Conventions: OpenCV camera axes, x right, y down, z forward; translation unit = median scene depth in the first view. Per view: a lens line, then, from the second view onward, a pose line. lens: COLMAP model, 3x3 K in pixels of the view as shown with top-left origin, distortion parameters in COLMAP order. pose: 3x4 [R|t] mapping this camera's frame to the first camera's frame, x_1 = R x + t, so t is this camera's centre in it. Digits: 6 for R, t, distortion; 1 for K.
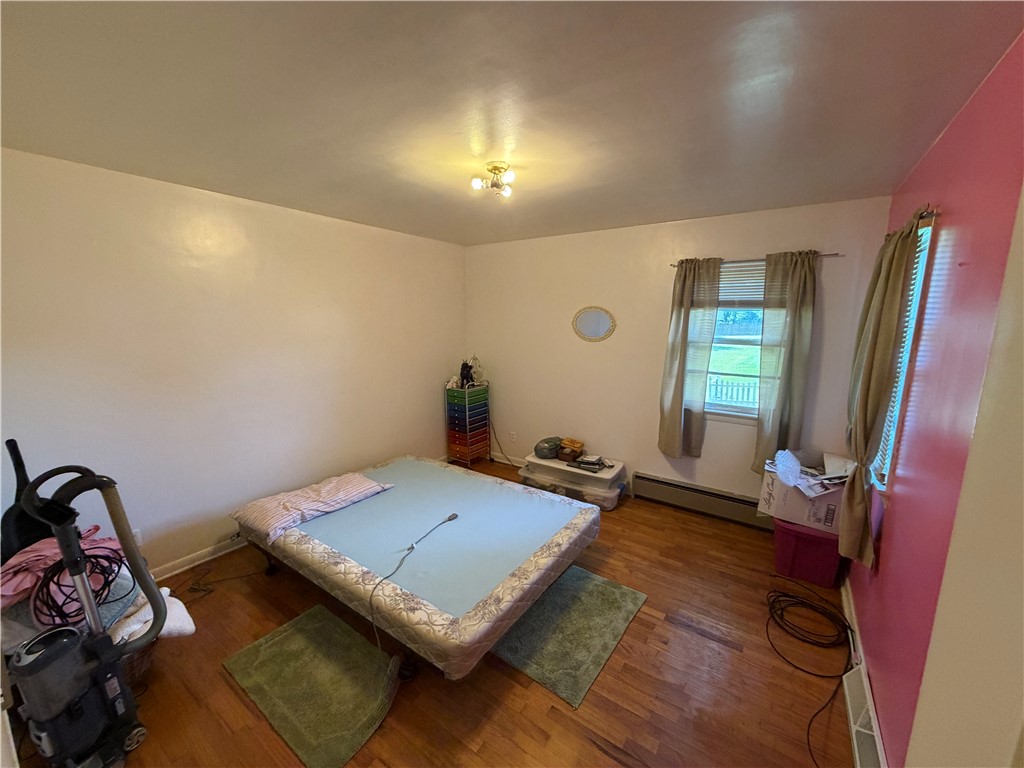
lens RADIAL K [[406.4, 0, 511.3], [0, 406.4, 387.4], [0, 0, 1]] dist [-0.003863, -0.000145]
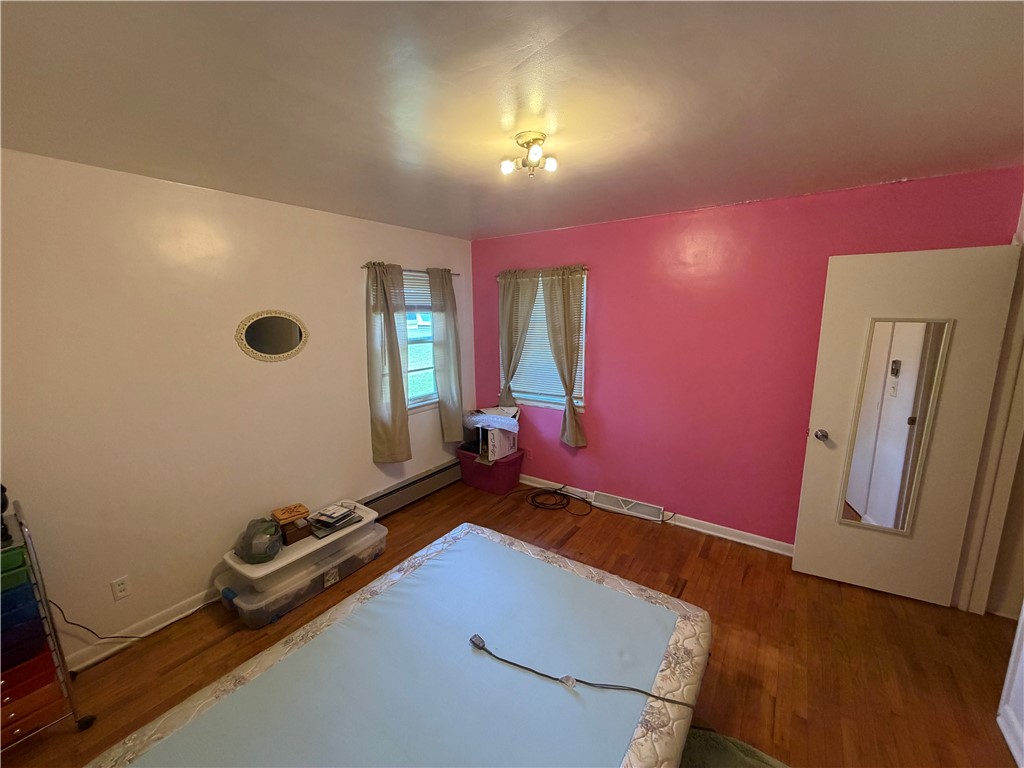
lens RADIAL K [[406.4, 0, 512.4], [0, 406.4, 383.9], [0, 0, 1]] dist [-0.003863, -0.000145]
pose [[0.006028, -0.182707, 0.983149, -0.608005], [0.183326, 0.966706, 0.178527, -0.156767], [-0.983034, 0.179161, 0.039323, 0.736288]]
